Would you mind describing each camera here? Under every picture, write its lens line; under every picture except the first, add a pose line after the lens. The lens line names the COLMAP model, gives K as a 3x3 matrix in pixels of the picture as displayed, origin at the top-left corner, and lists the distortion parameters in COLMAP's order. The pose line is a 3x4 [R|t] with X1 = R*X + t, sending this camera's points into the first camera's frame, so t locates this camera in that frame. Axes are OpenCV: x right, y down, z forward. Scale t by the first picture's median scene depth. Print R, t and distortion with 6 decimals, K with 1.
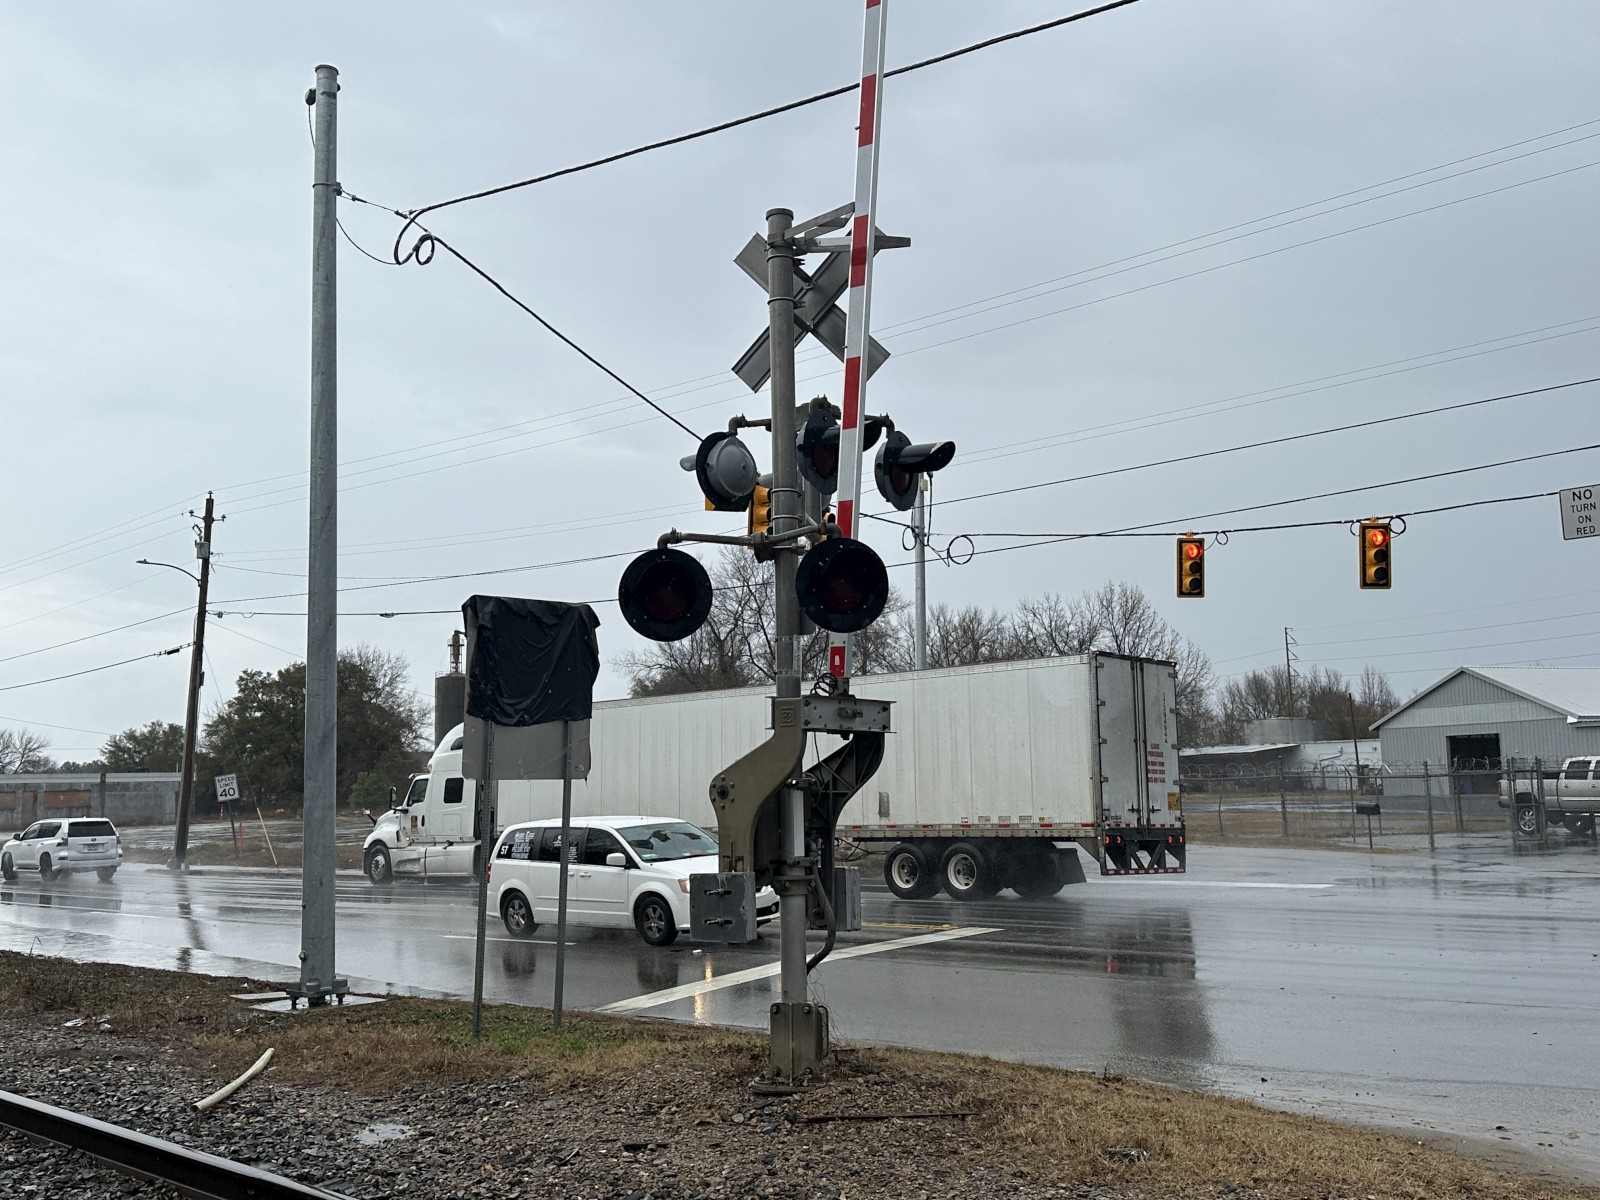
lens RADIAL K [[1504.0, 0, 793.6], [0, 1504.0, 604.4], [0, 0, 1]] dist [0.197230, -0.375874]
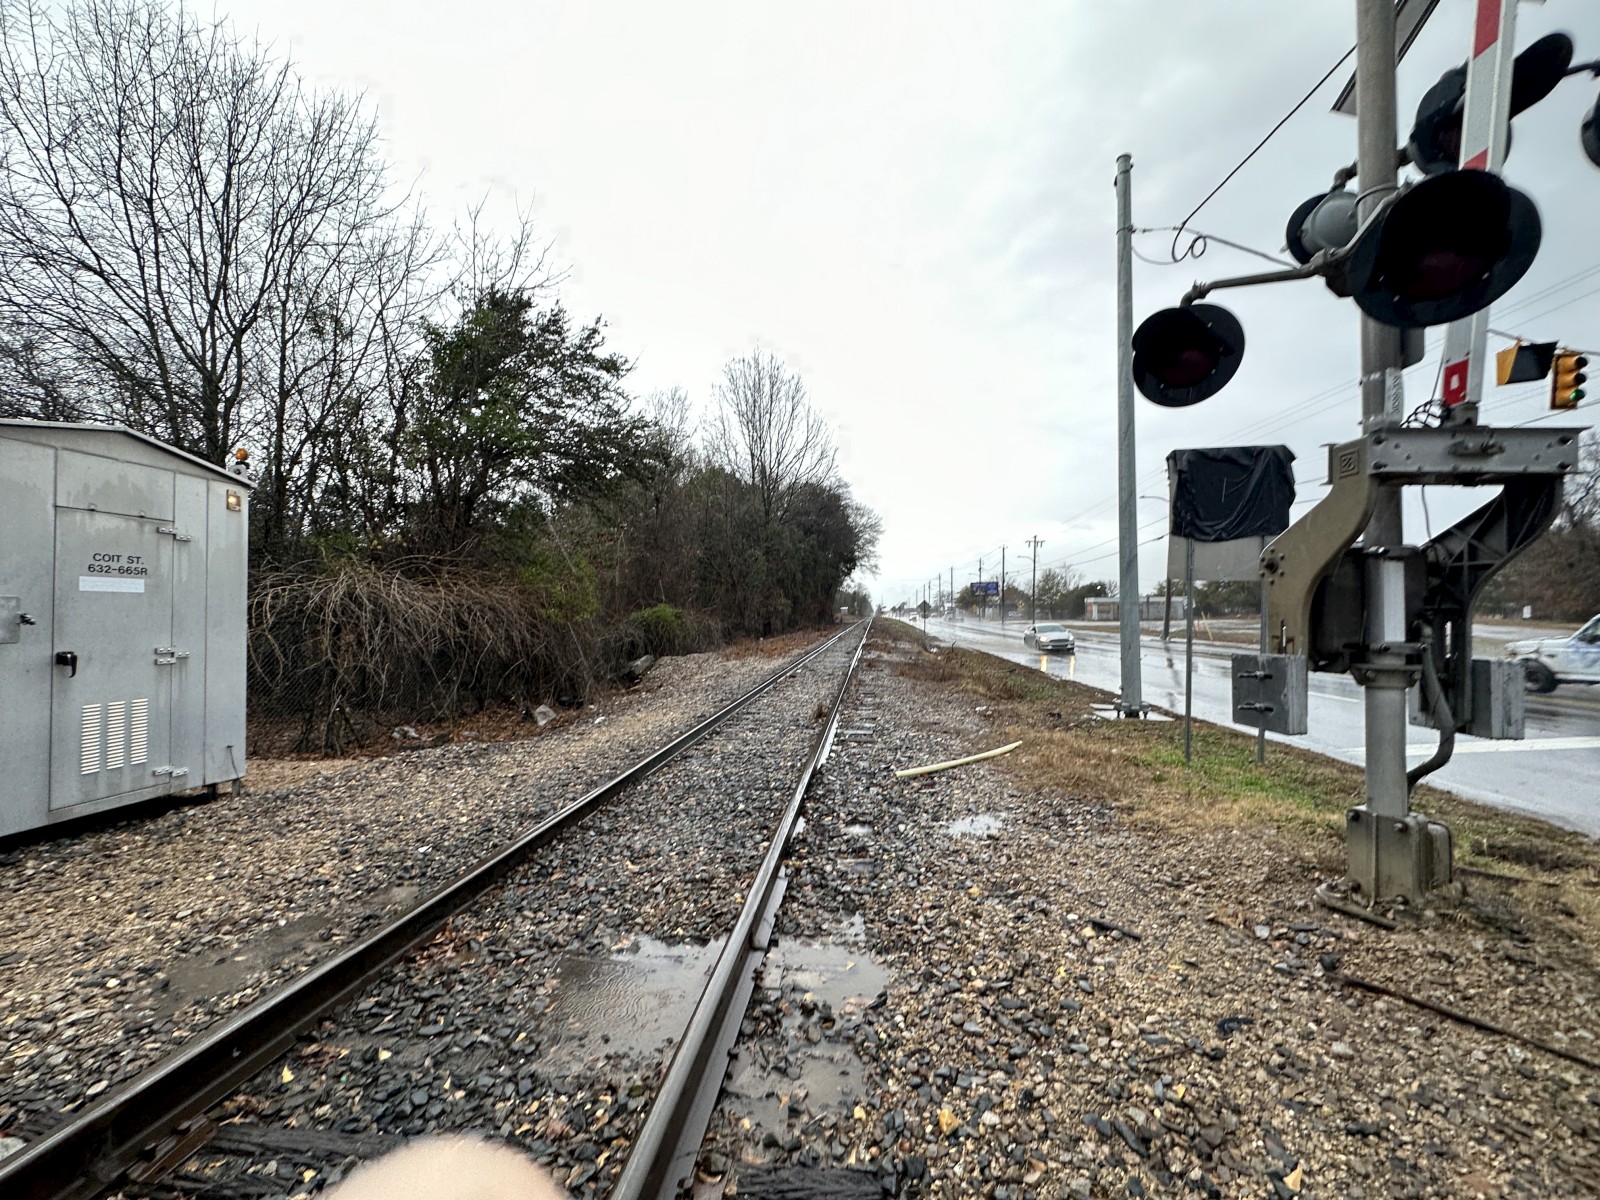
lens RADIAL K [[646.0, 0, 803.1], [0, 646.0, 602.3], [0, 0, 1]] dist [0.000538, 0.000377]
pose [[0.600348, 0.002703, -0.799734, 0.059947], [0.088973, 0.993561, 0.070148, 0.061697], [0.794774, -0.113268, 0.596242, 0.360090]]
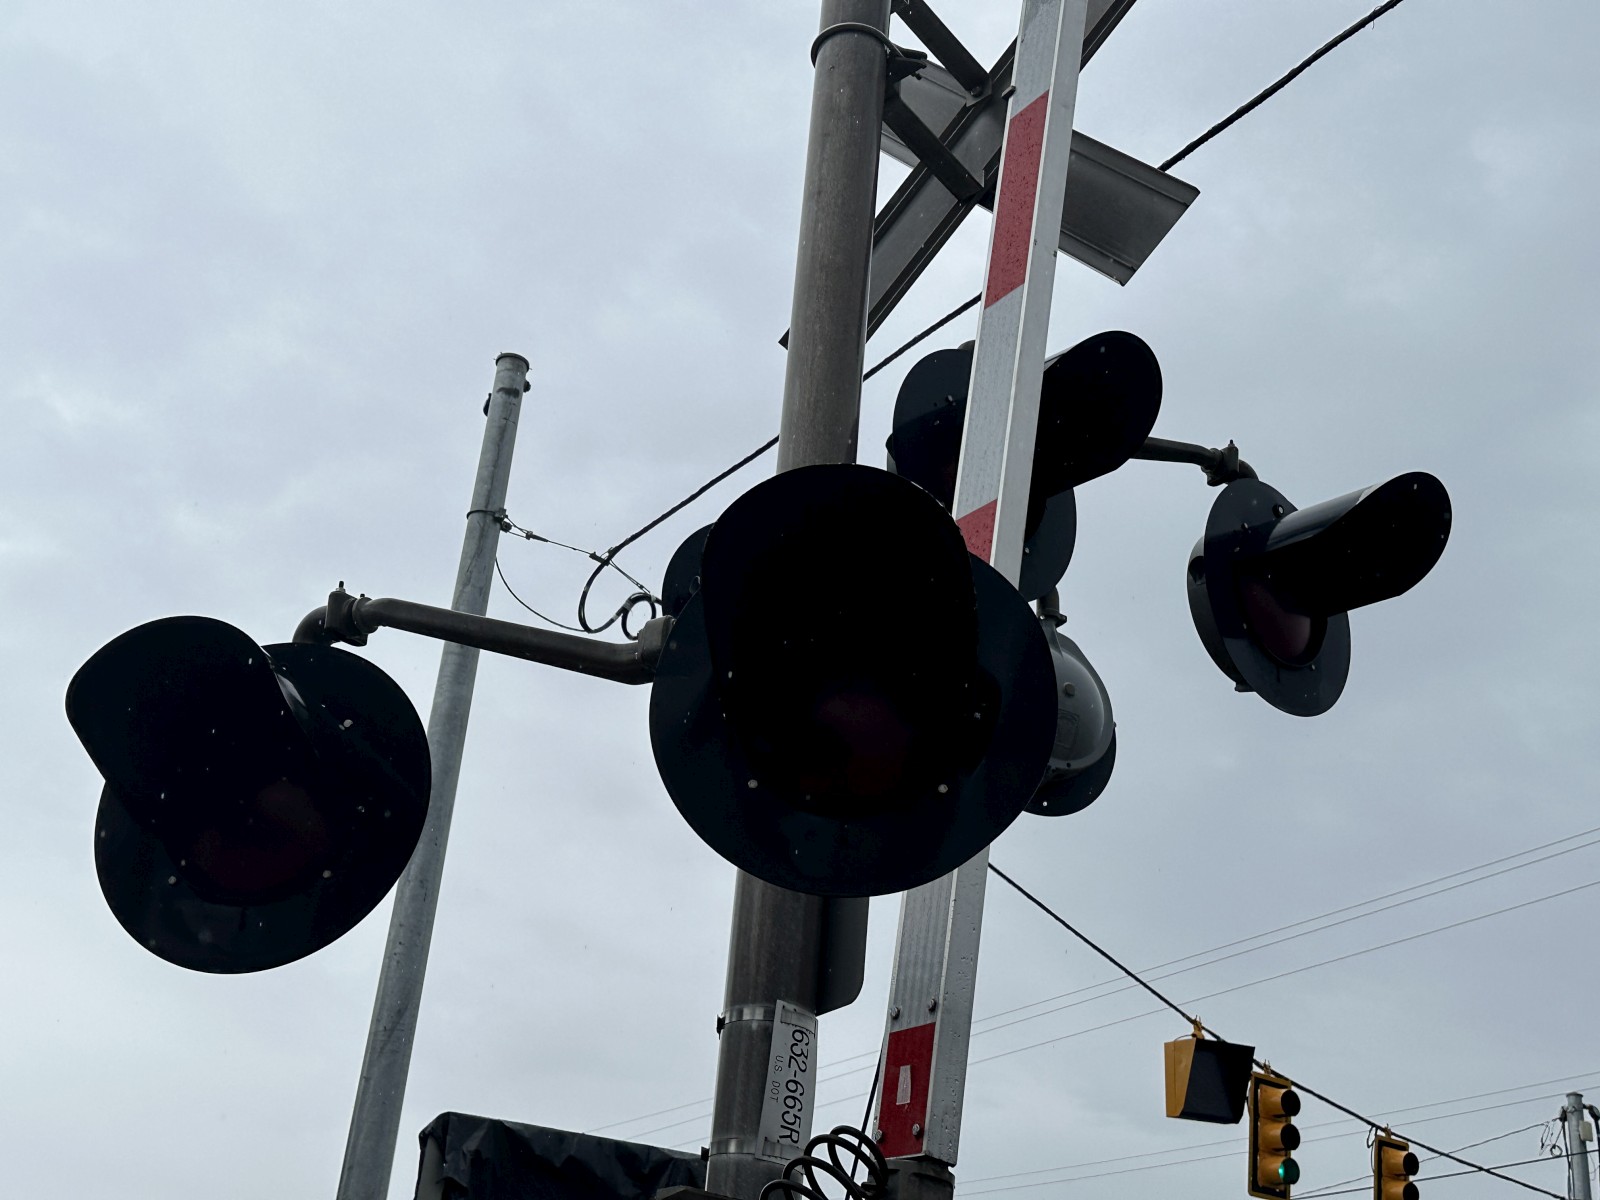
lens RADIAL K [[1893.6, 0, 770.5], [0, 1893.6, 606.4], [0, 0, 1]] dist [0.243754, -0.620728]
pose [[0.951255, -0.050433, -0.304255, 0.070444], [-0.062203, 0.934890, -0.349445, 0.049151], [0.302069, 0.351337, 0.886181, 0.455700]]
